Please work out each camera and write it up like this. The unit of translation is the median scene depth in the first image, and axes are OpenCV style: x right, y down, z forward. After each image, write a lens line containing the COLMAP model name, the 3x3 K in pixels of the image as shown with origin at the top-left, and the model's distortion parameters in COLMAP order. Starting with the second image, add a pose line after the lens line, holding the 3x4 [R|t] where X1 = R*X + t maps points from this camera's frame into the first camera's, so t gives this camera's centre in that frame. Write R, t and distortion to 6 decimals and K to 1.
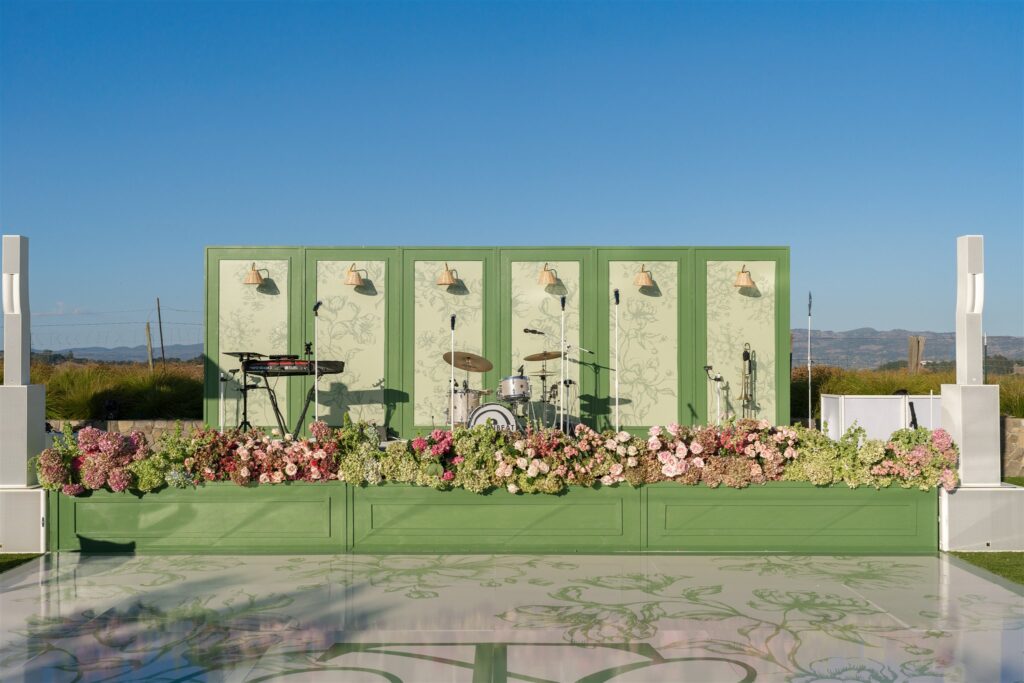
lens RADIAL K [[1055.3, 0, 512.0], [0, 1055.3, 341.5], [0, 0, 1]] dist [0.001752, 0.000895]
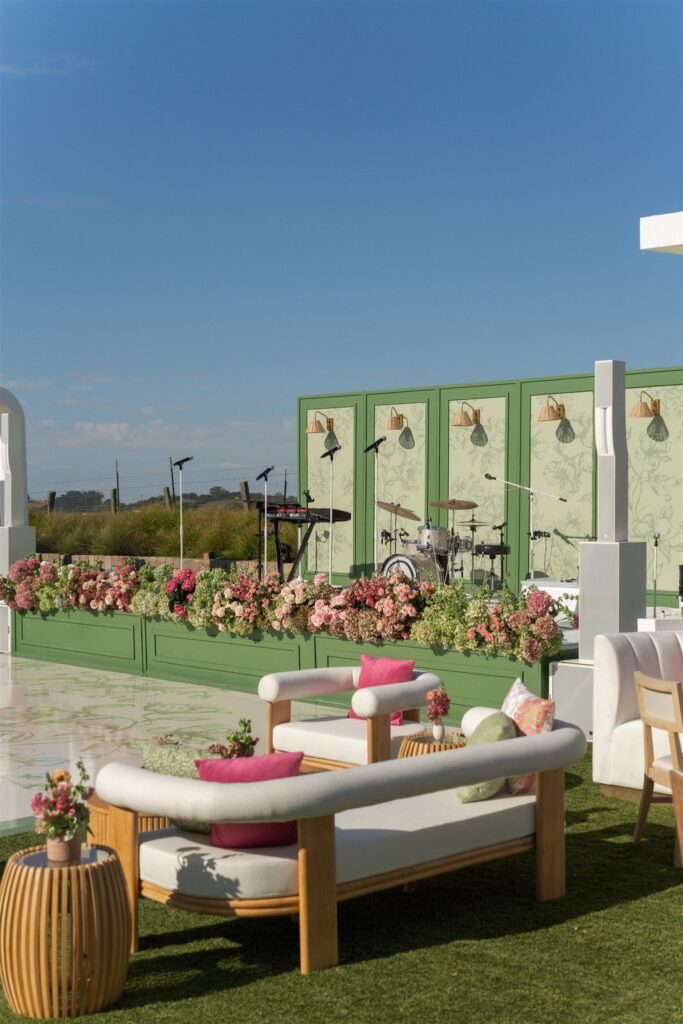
lens RADIAL K [[1479.8, 0, 341.5], [0, 1479.8, 512.0], [0, 0, 1]] dist [0.139817, 0.028398]
pose [[0.696459, 0.004700, -0.717581, 0.777096], [0.009041, 0.999842, 0.015324, 0.000391], [0.717540, -0.017161, 0.696306, 0.029146]]
